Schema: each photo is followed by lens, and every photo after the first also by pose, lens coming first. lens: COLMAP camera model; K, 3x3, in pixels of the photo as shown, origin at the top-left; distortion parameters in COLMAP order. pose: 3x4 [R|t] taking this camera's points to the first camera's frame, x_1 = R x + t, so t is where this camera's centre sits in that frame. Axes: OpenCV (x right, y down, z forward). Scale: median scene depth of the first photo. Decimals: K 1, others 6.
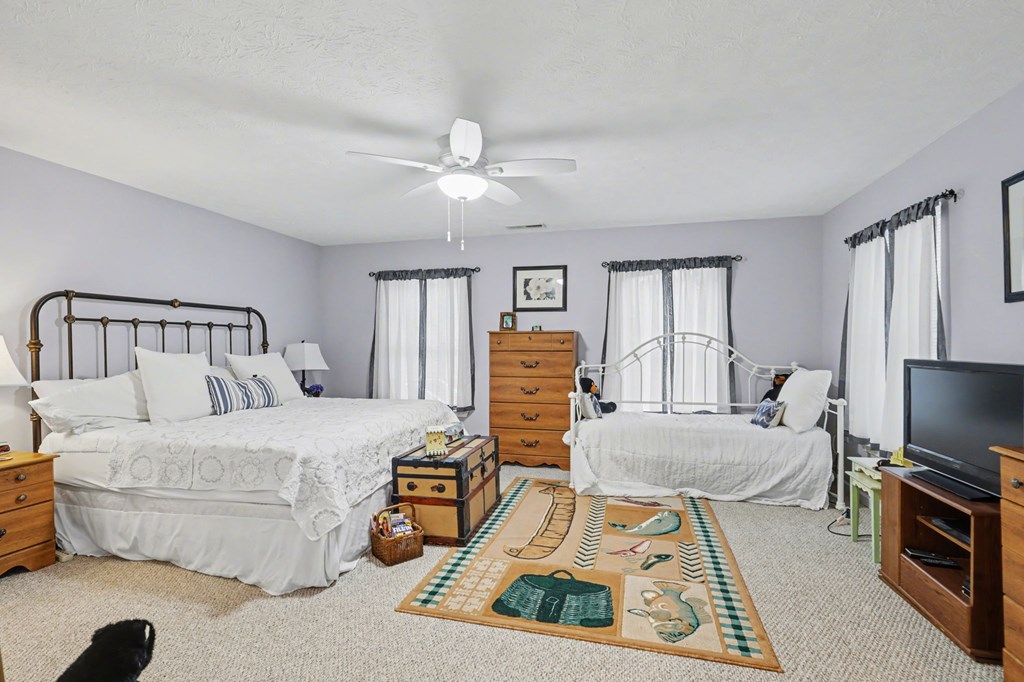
lens RADIAL K [[474.2, 0, 513.2], [0, 474.2, 350.1], [0, 0, 1]] dist [0.002215, -0.001170]
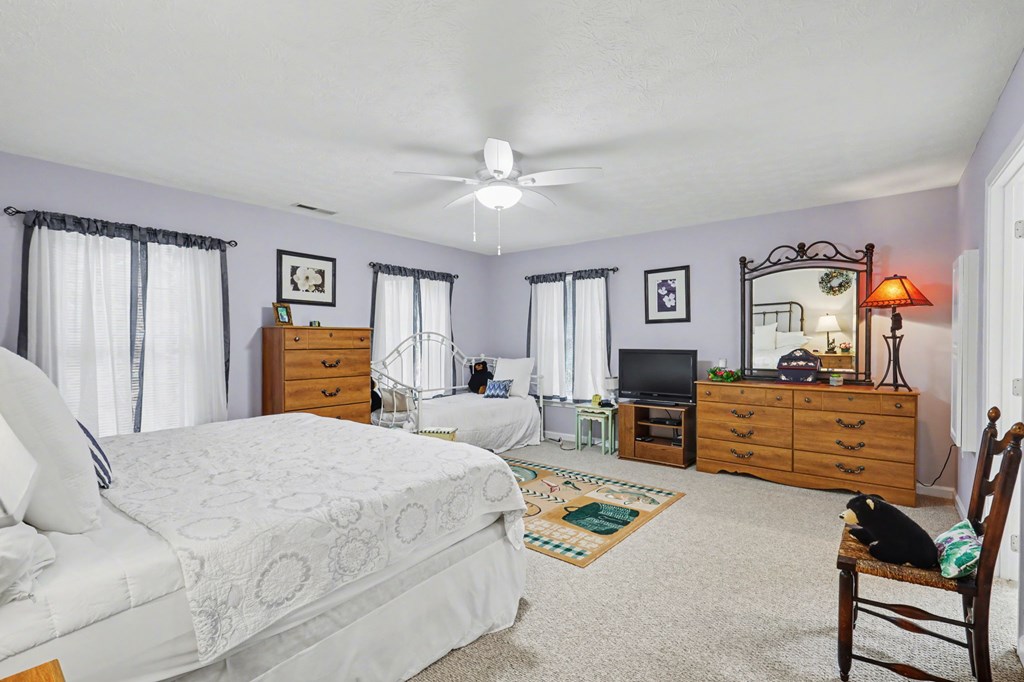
lens RADIAL K [[474.2, 0, 507.5], [0, 474.2, 338.7], [0, 0, 1]] dist [0.002215, -0.001170]
pose [[0.414458, 0.004840, 0.910056, -0.662375], [0.009359, 0.999910, -0.009580, -0.006020], [-0.910020, 0.012488, 0.414375, 0.317172]]
